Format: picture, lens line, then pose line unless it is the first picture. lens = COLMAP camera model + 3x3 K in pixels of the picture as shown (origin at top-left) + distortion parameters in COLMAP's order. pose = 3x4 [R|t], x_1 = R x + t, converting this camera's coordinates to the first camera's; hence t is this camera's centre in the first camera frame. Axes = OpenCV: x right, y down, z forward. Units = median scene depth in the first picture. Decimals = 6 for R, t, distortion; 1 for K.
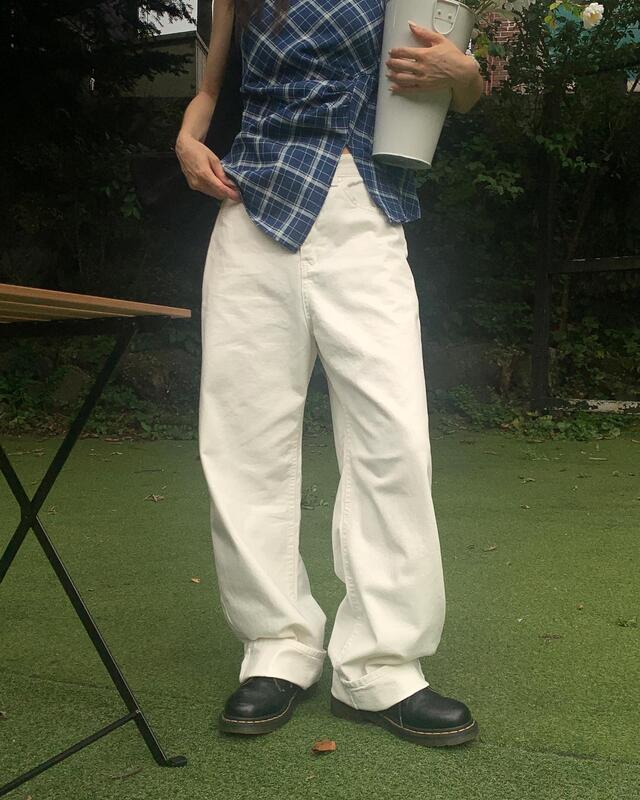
lens RADIAL K [[840.4, 0, 320.0], [0, 840.4, 400.0], [0, 0, 1]] dist [0.134222, -0.306954]
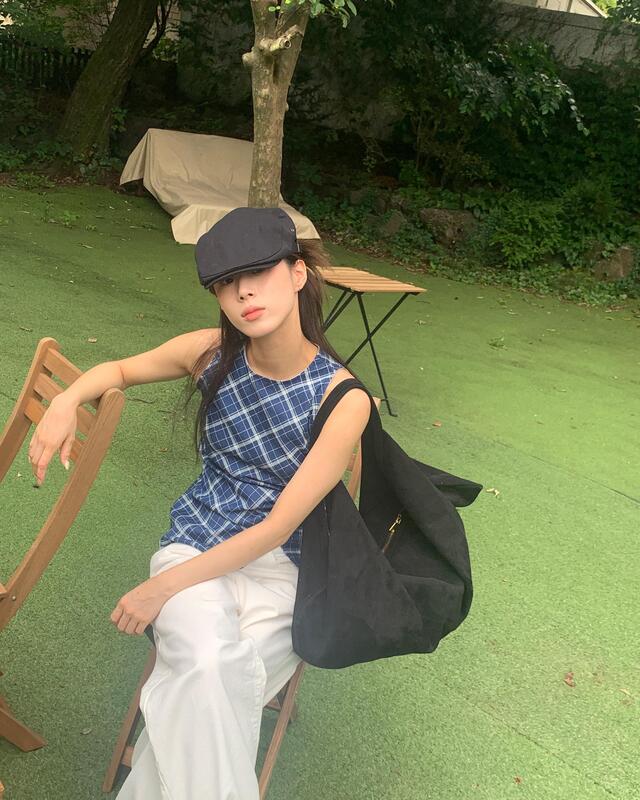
lens RADIAL K [[888.3, 0, 331.1], [0, 888.3, 386.8], [0, 0, 1]] dist [0.149352, -0.432777]
pose [[0.919955, 0.264409, -0.289432, 0.143547], [-0.191323, 0.947225, 0.257215, -0.134501], [0.342168, -0.181251, 0.921992, -0.566415]]
